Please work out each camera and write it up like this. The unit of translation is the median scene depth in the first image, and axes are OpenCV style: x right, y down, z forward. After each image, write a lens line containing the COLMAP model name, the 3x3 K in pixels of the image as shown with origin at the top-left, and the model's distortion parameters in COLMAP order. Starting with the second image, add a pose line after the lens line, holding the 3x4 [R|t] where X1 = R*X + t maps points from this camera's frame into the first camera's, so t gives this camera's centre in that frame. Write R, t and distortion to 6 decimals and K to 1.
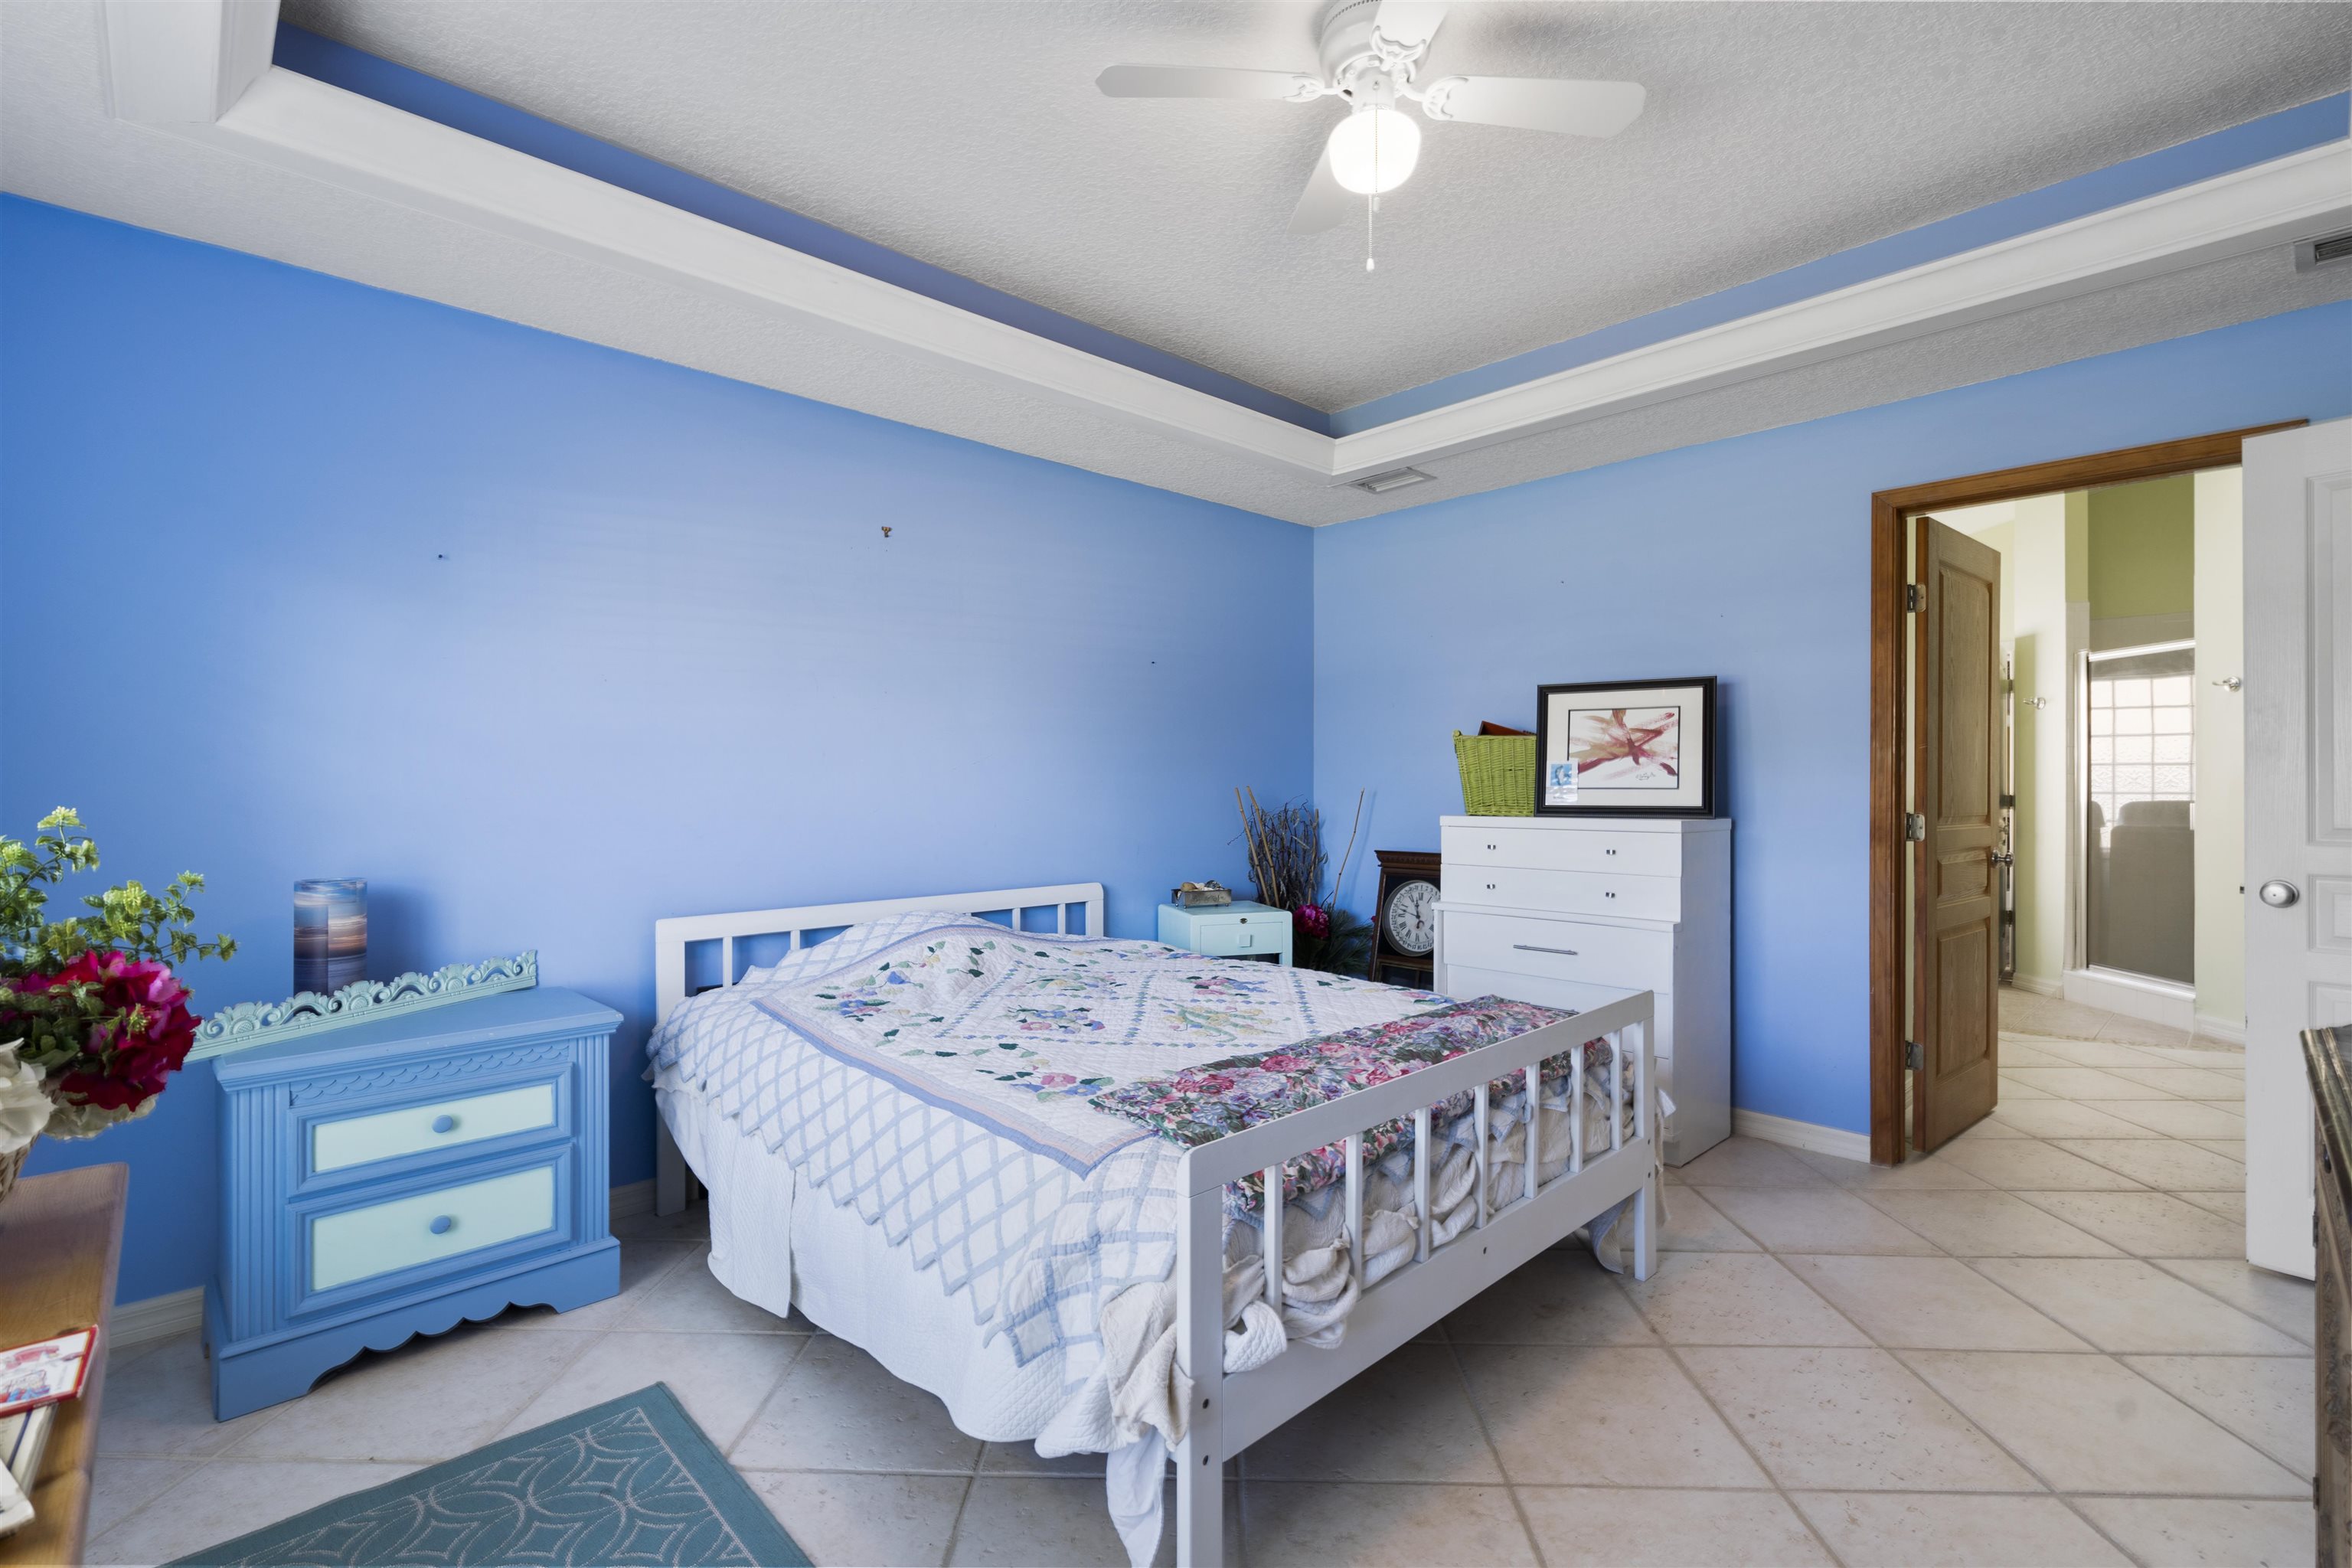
lens RADIAL K [[1080.8, 0, 1164.0], [0, 1080.8, 776.0], [0, 0, 1]] dist [-0.002122, 0.000992]
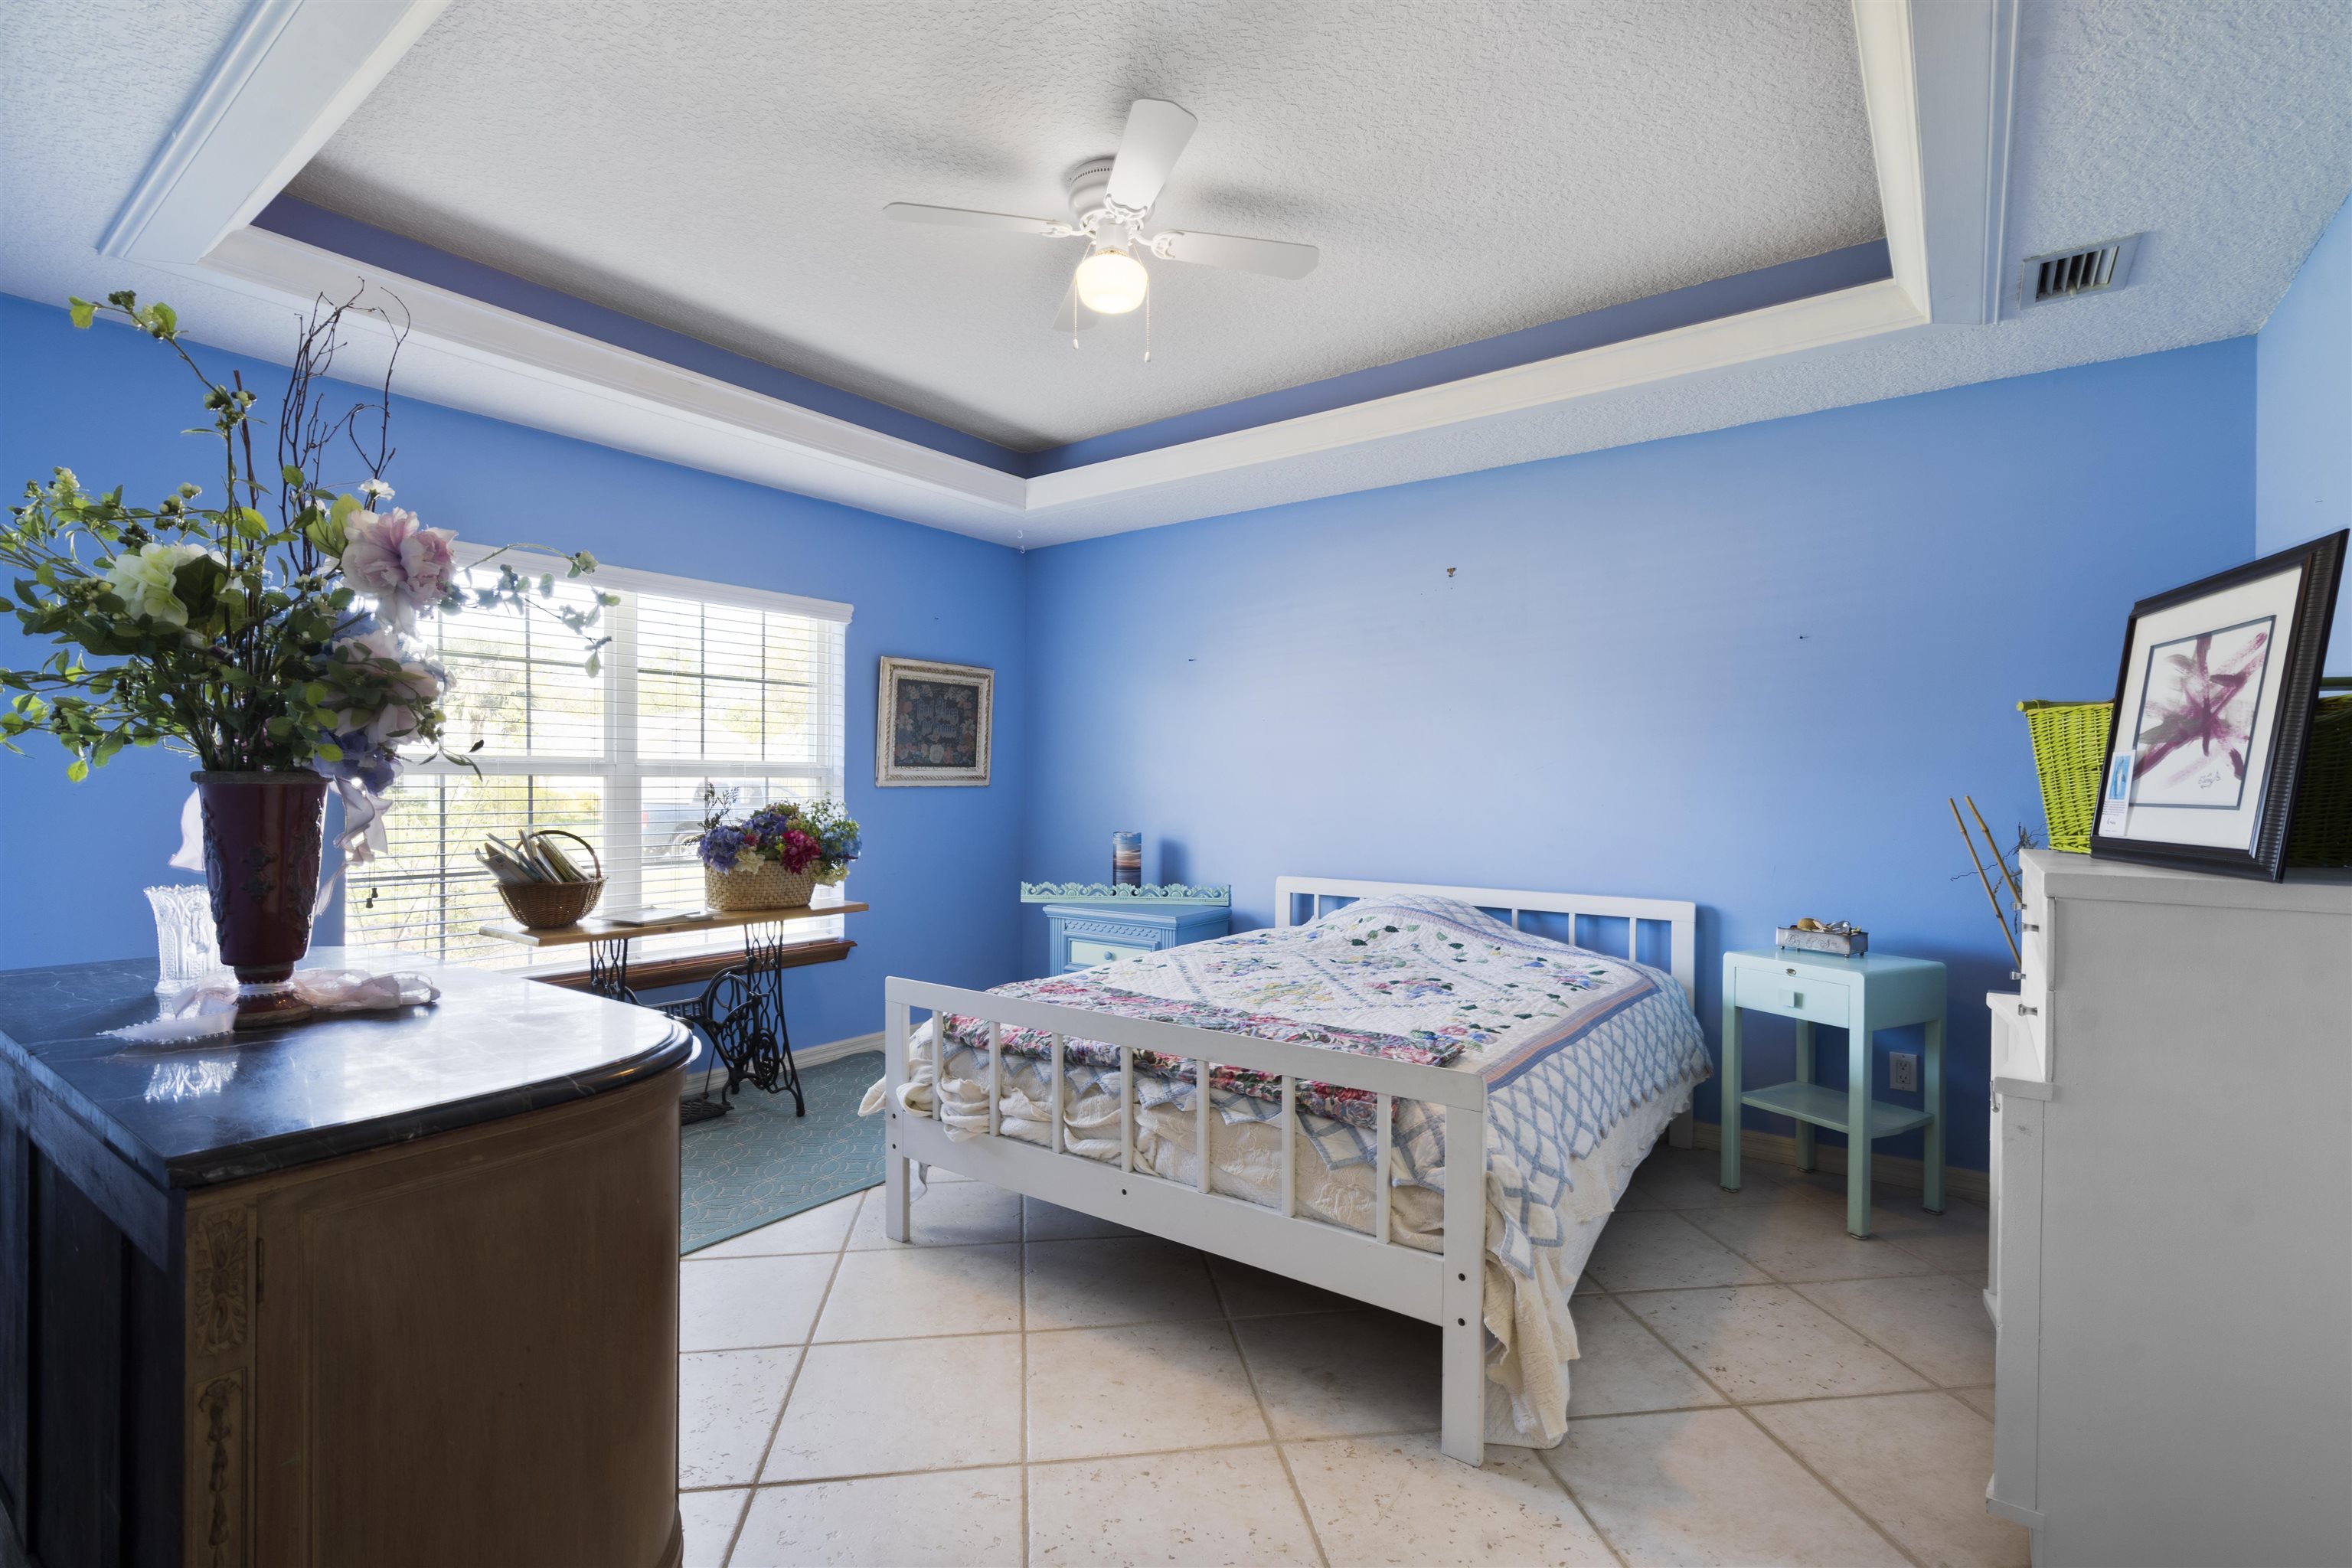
lens RADIAL K [[1080.8, 0, 1168.7], [0, 1080.8, 789.0], [0, 0, 1]] dist [-0.002122, 0.000992]
pose [[0.159629, 0.006072, -0.987158, 0.977639], [0.001248, 0.999979, 0.006352, 0.001077], [0.987176, -0.002246, 0.159618, 0.585976]]
